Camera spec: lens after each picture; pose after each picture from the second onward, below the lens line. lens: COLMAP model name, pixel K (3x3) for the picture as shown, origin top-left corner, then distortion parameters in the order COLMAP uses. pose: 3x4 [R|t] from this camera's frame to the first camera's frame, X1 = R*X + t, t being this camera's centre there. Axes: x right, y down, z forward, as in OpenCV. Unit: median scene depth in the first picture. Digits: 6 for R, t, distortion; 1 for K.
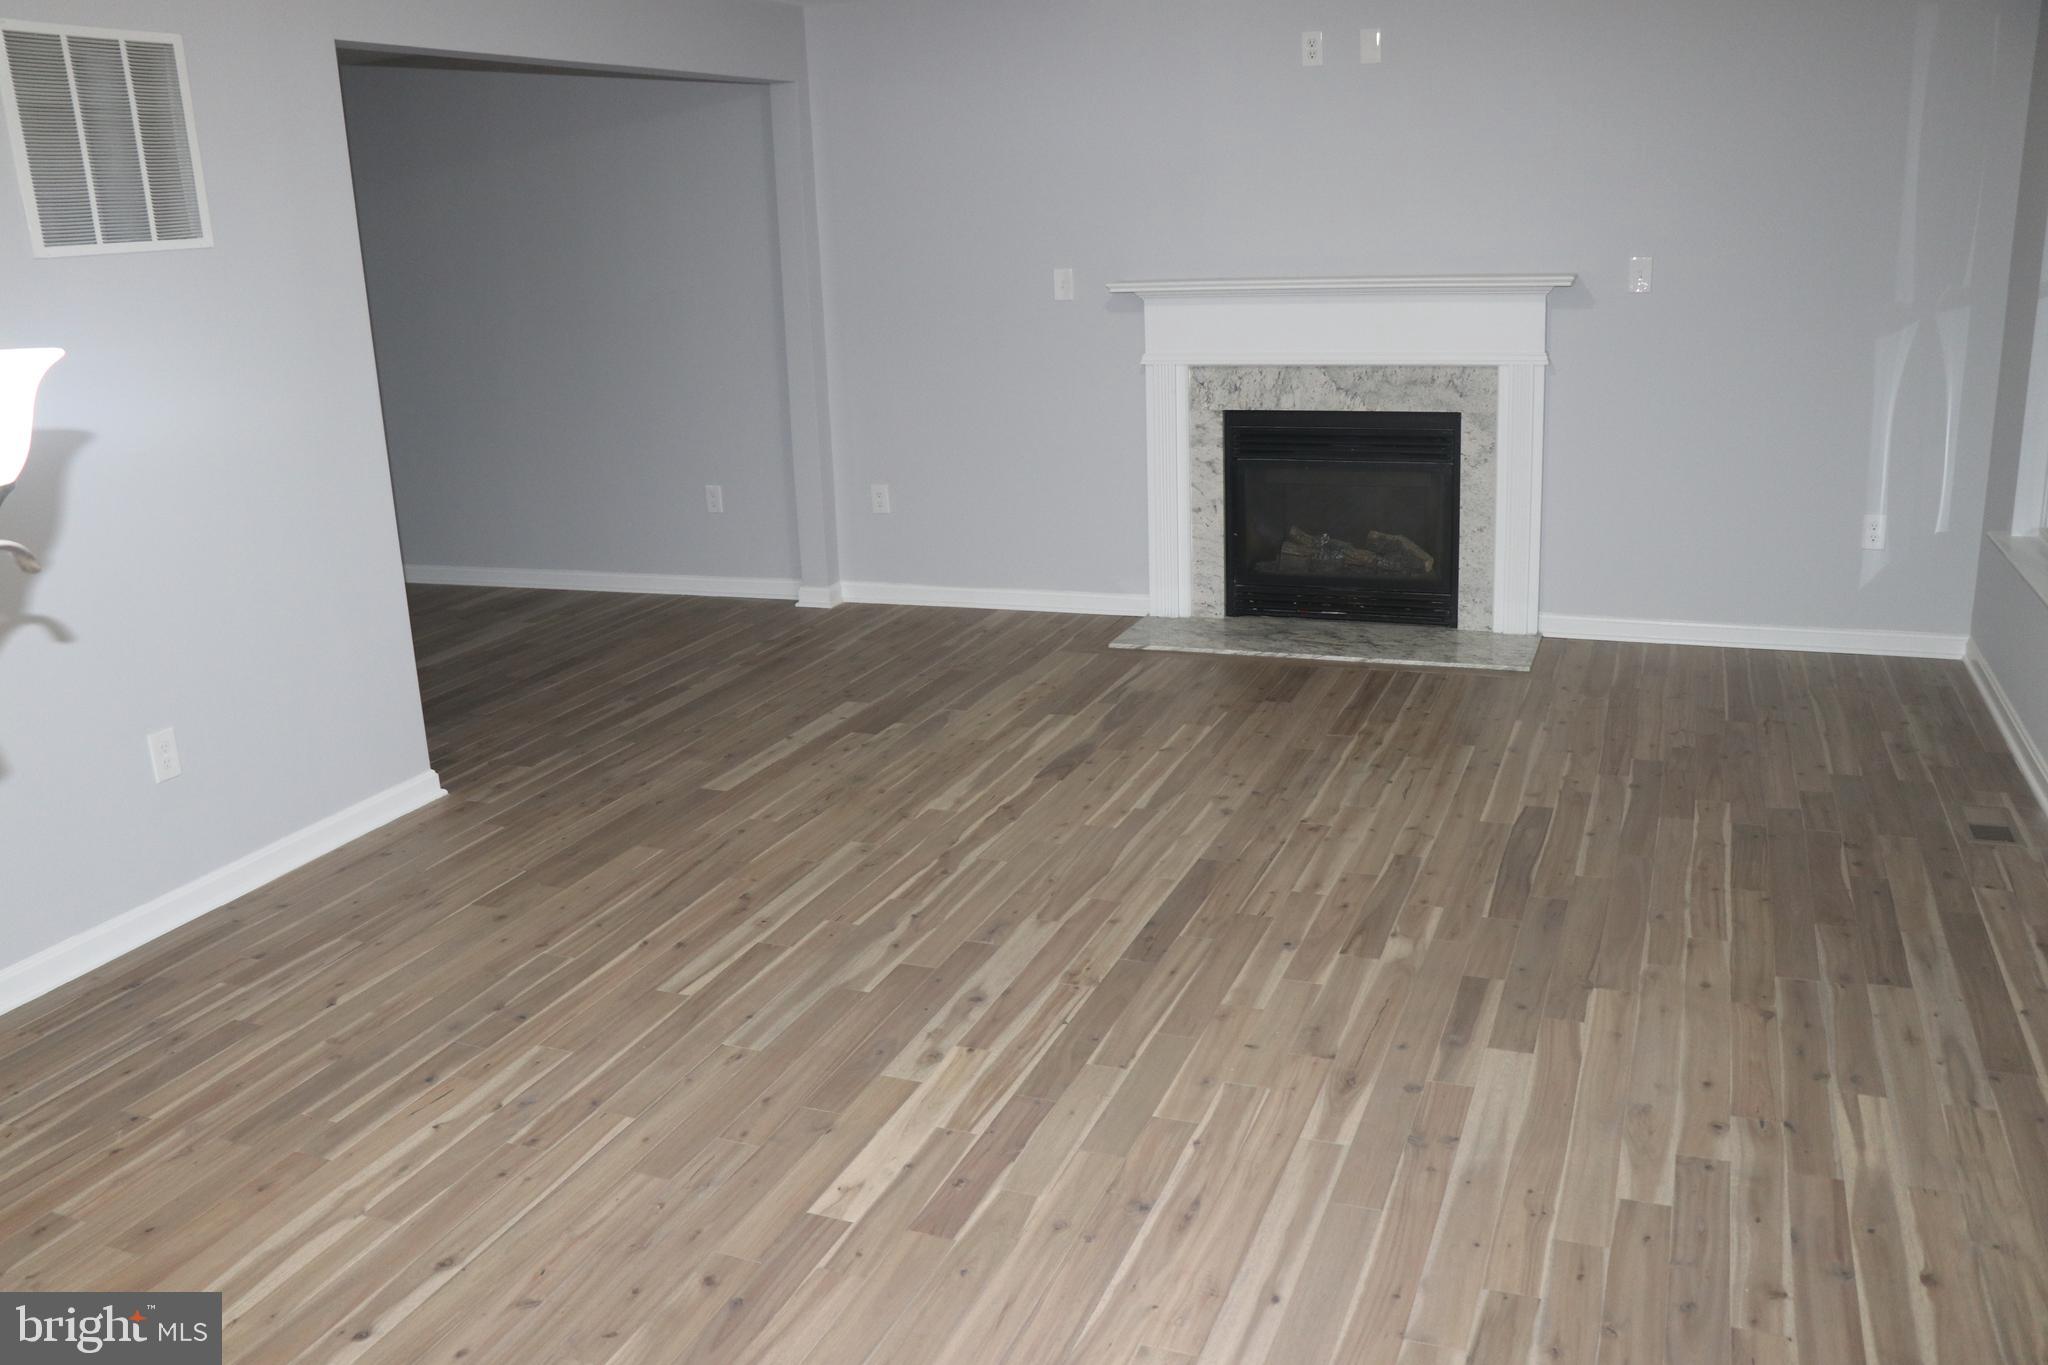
lens RADIAL K [[1684.9, 0, 1015.4], [0, 1684.9, 698.4], [0, 0, 1]] dist [-0.181612, 0.156258]
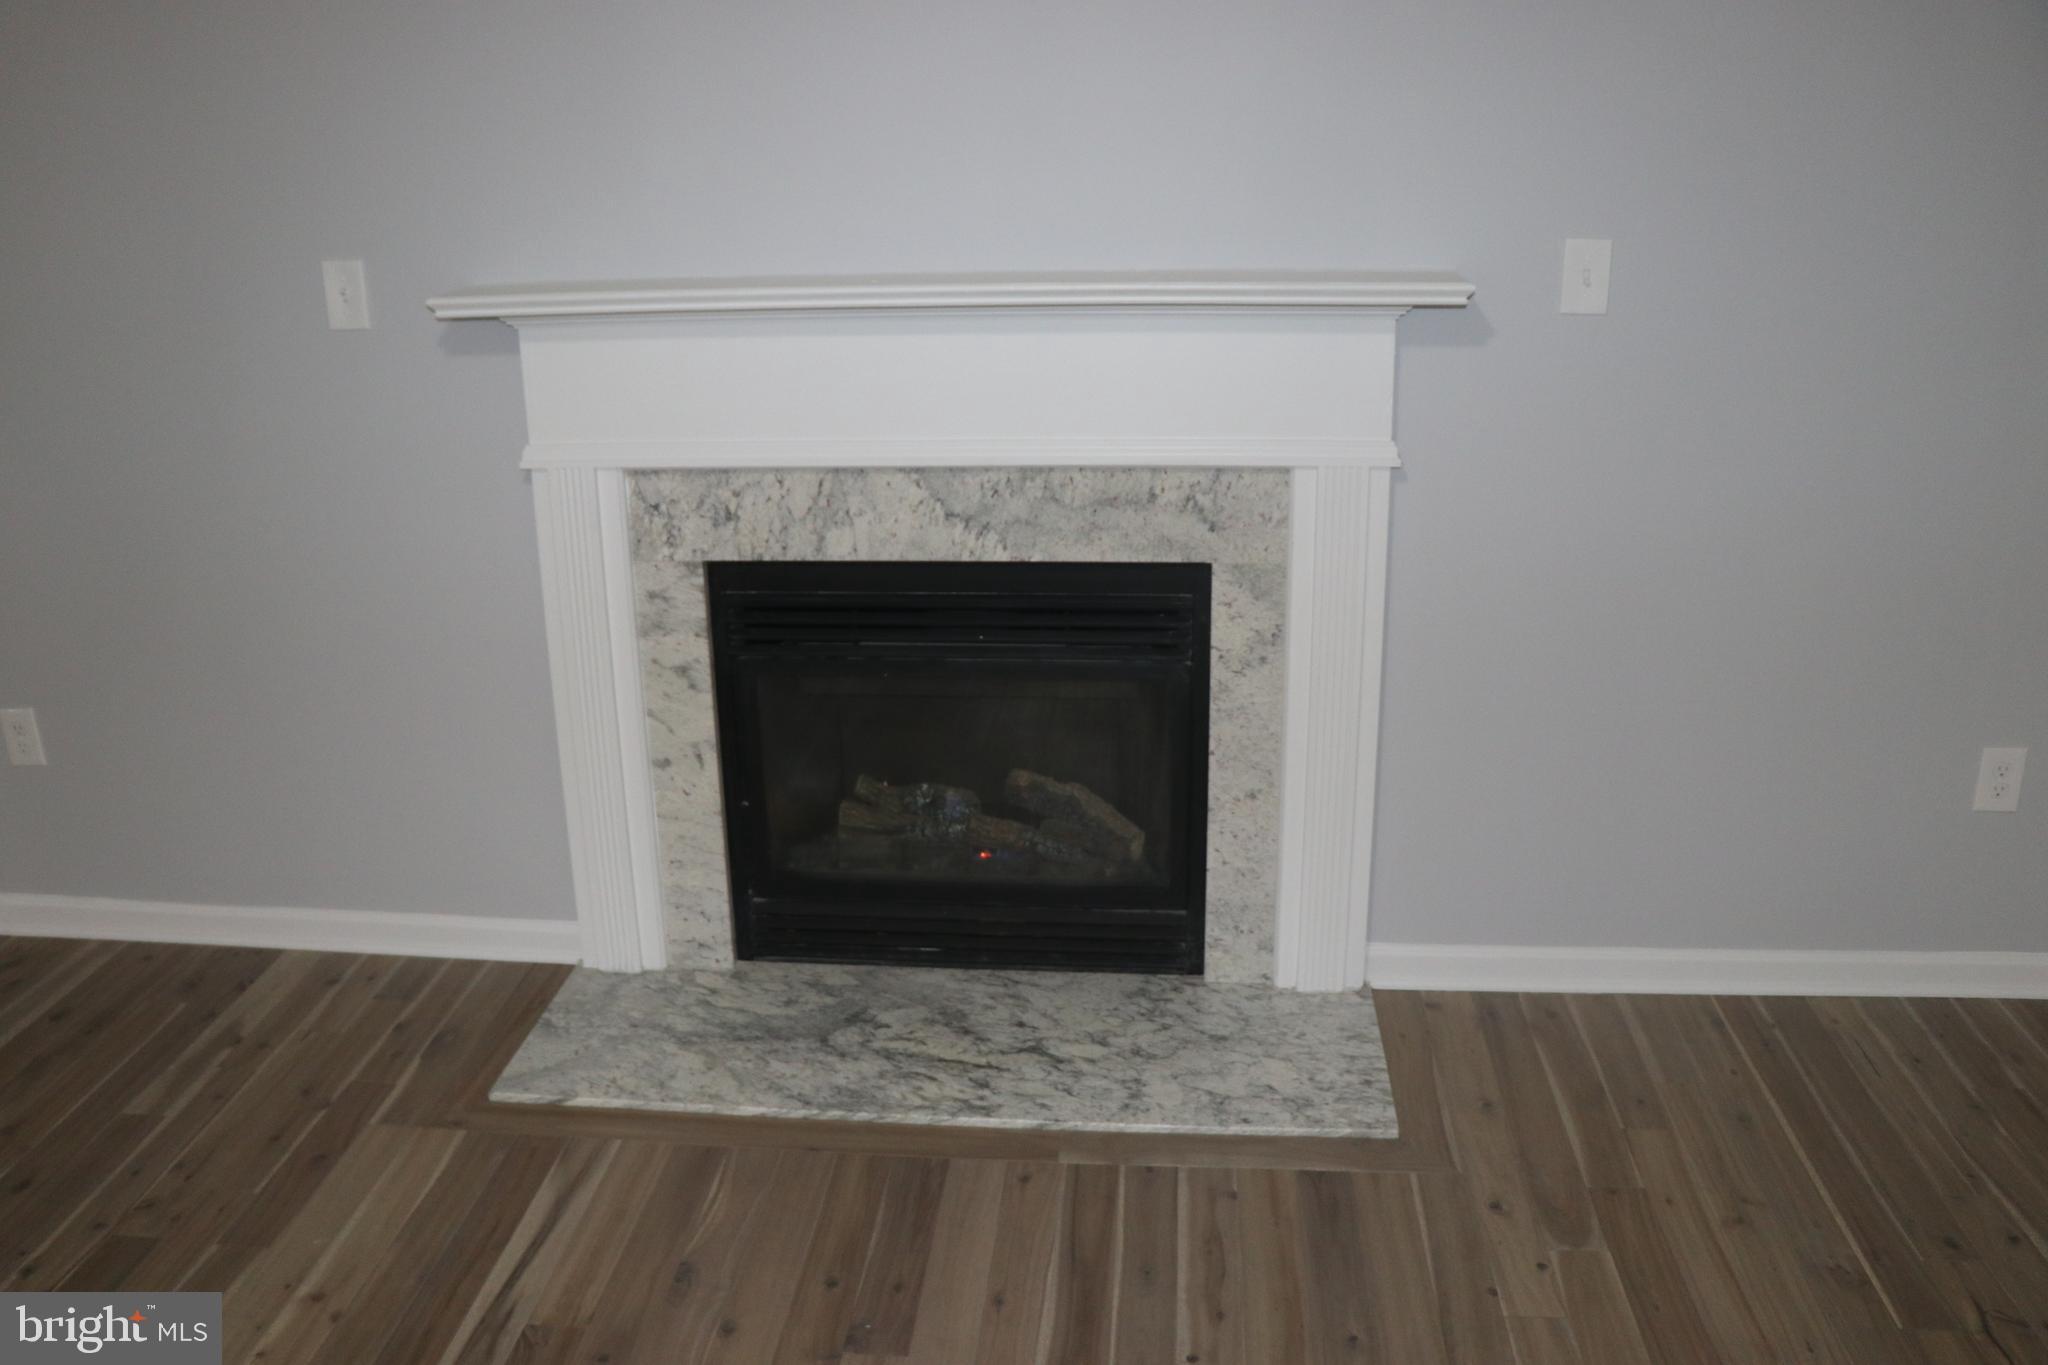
lens RADIAL K [[1684.9, 0, 1015.4], [0, 1684.9, 698.4], [0, 0, 1]] dist [-0.181612, 0.156258]
pose [[0.959264, -0.068400, 0.274105, 0.078792], [0.055960, 0.997028, 0.052958, -0.157634], [-0.276912, -0.035462, 0.960241, 0.537021]]
